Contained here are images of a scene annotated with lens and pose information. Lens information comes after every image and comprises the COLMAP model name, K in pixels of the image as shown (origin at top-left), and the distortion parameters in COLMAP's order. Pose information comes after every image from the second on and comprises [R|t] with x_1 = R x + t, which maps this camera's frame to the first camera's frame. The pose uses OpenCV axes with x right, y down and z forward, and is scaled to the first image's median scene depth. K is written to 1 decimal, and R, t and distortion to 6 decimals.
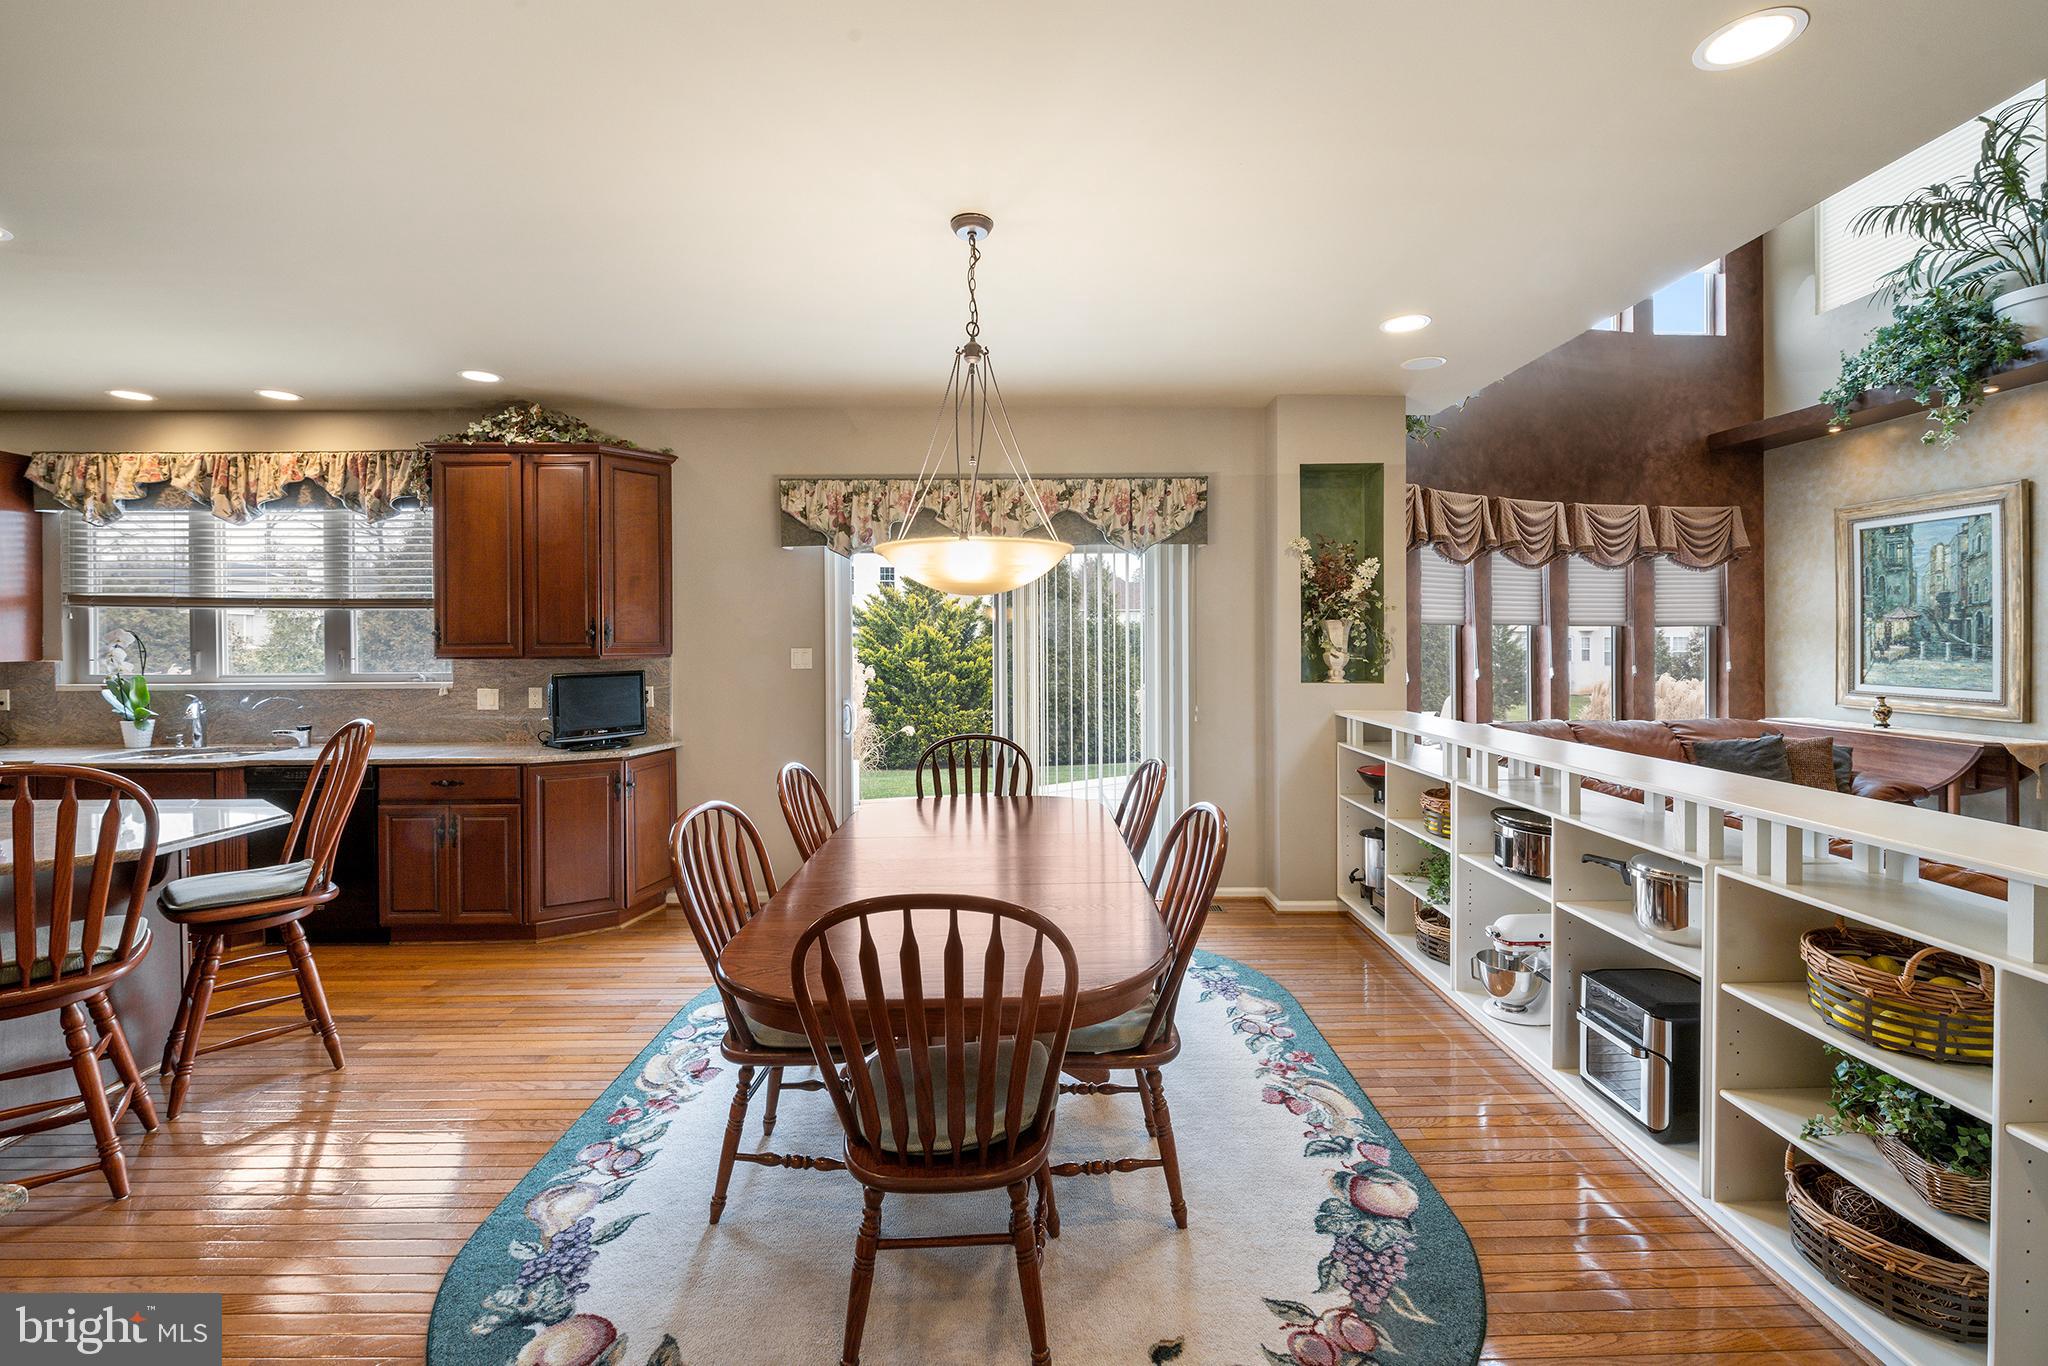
lens RADIAL K [[834.4, 0, 1042.9], [0, 834.4, 638.1], [0, 0, 1]] dist [-0.004325, -0.000767]
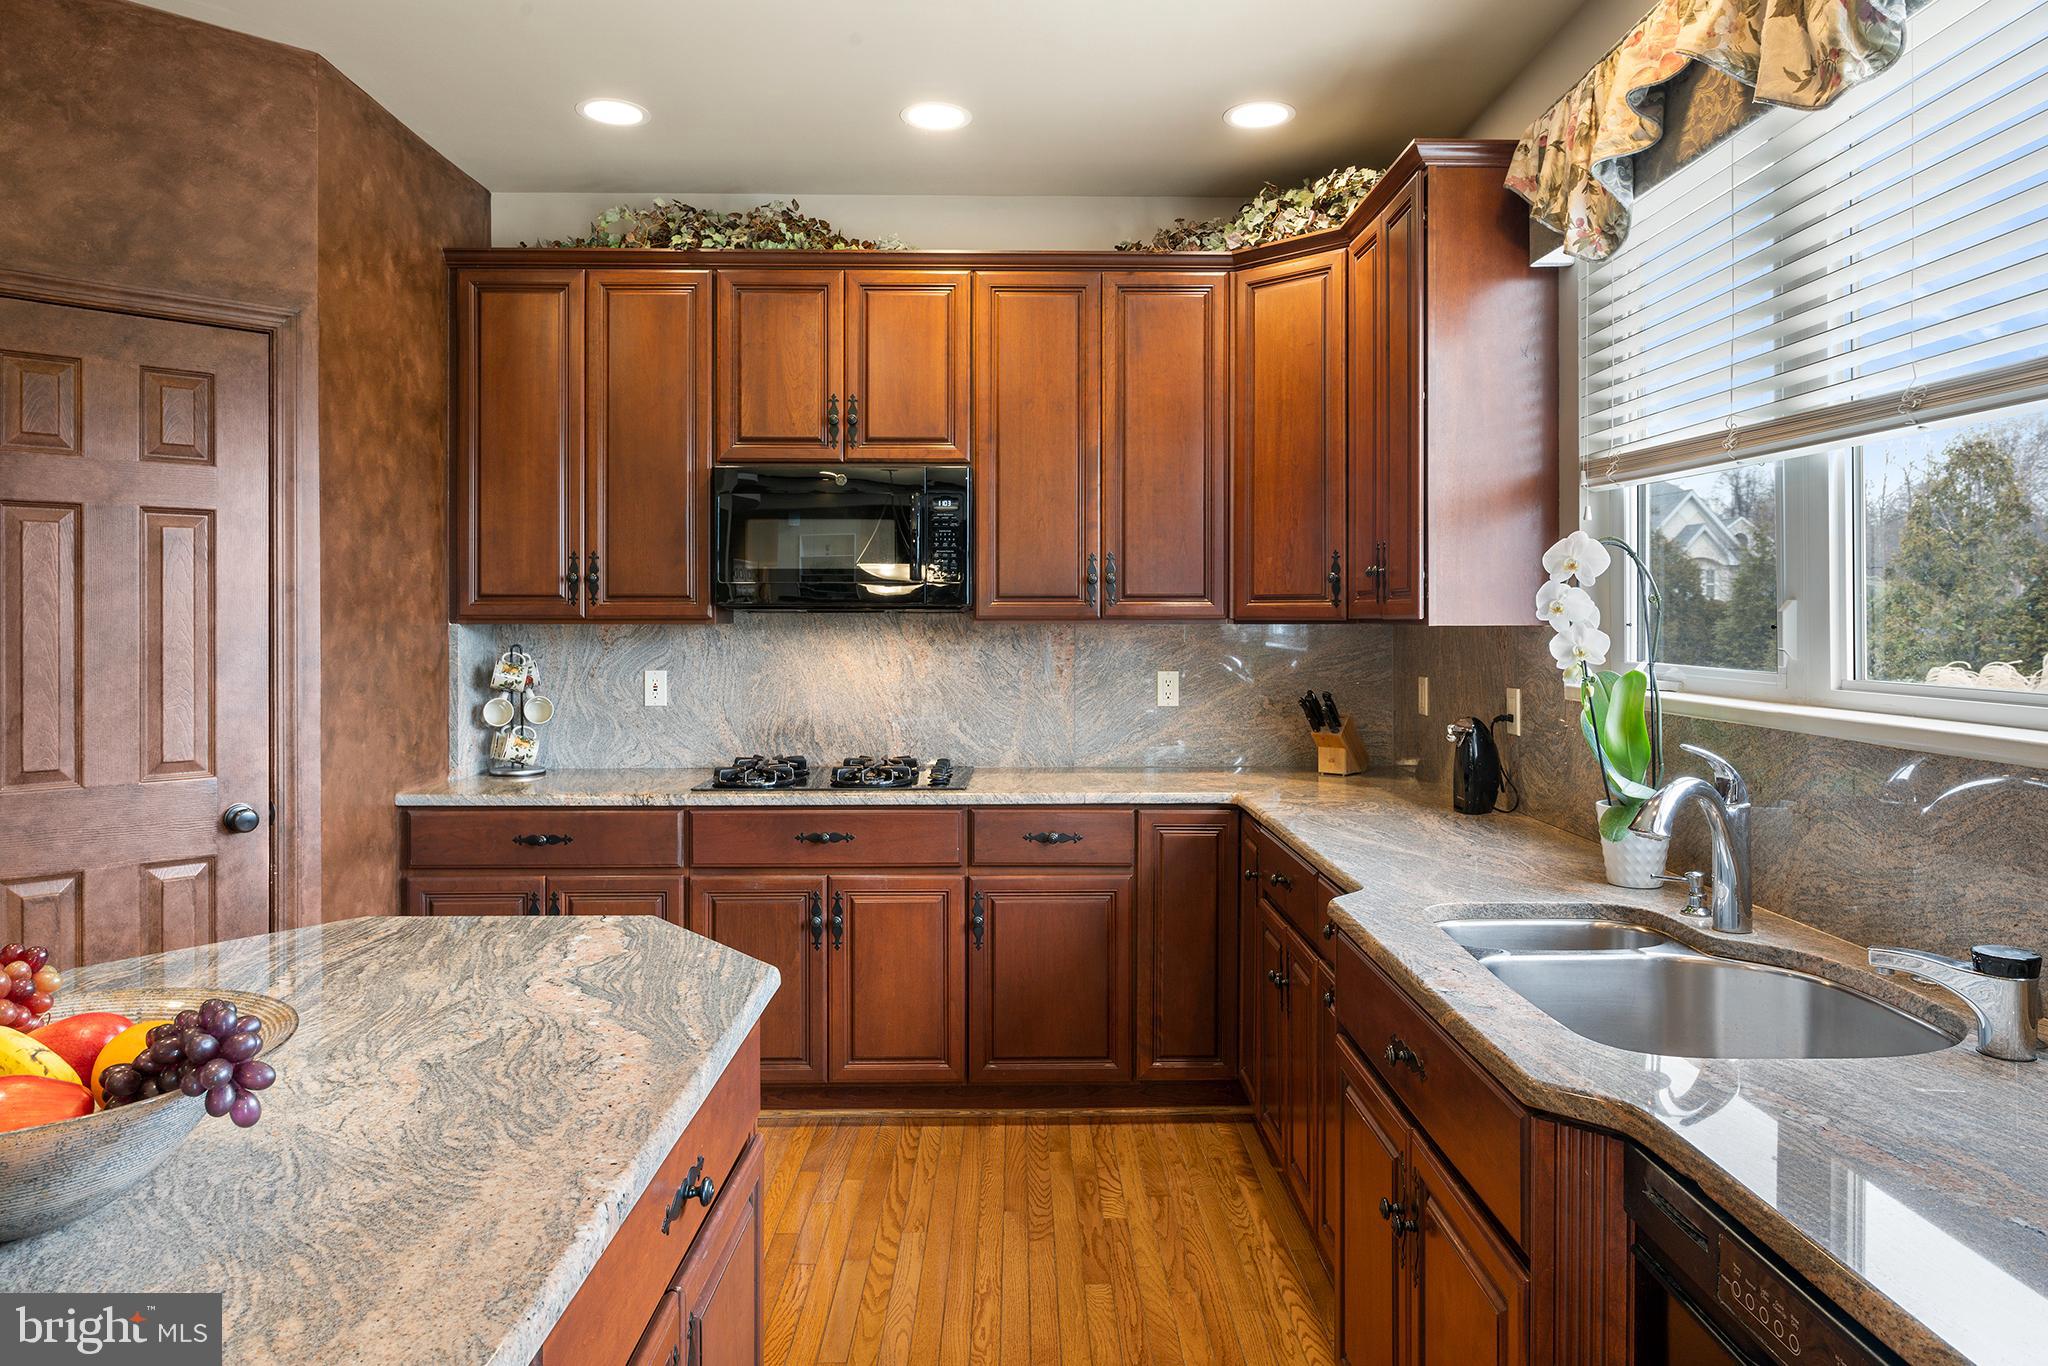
lens RADIAL K [[1292.9, 0, 1032.5], [0, 1292.9, 626.4], [0, 0, 1]] dist [-0.001687, -0.002059]
pose [[-0.006201, 0.010248, -0.999928, -0.568150], [0.001406, 0.999947, 0.010240, 0.021562], [0.999980, -0.001343, -0.006215, 0.761434]]
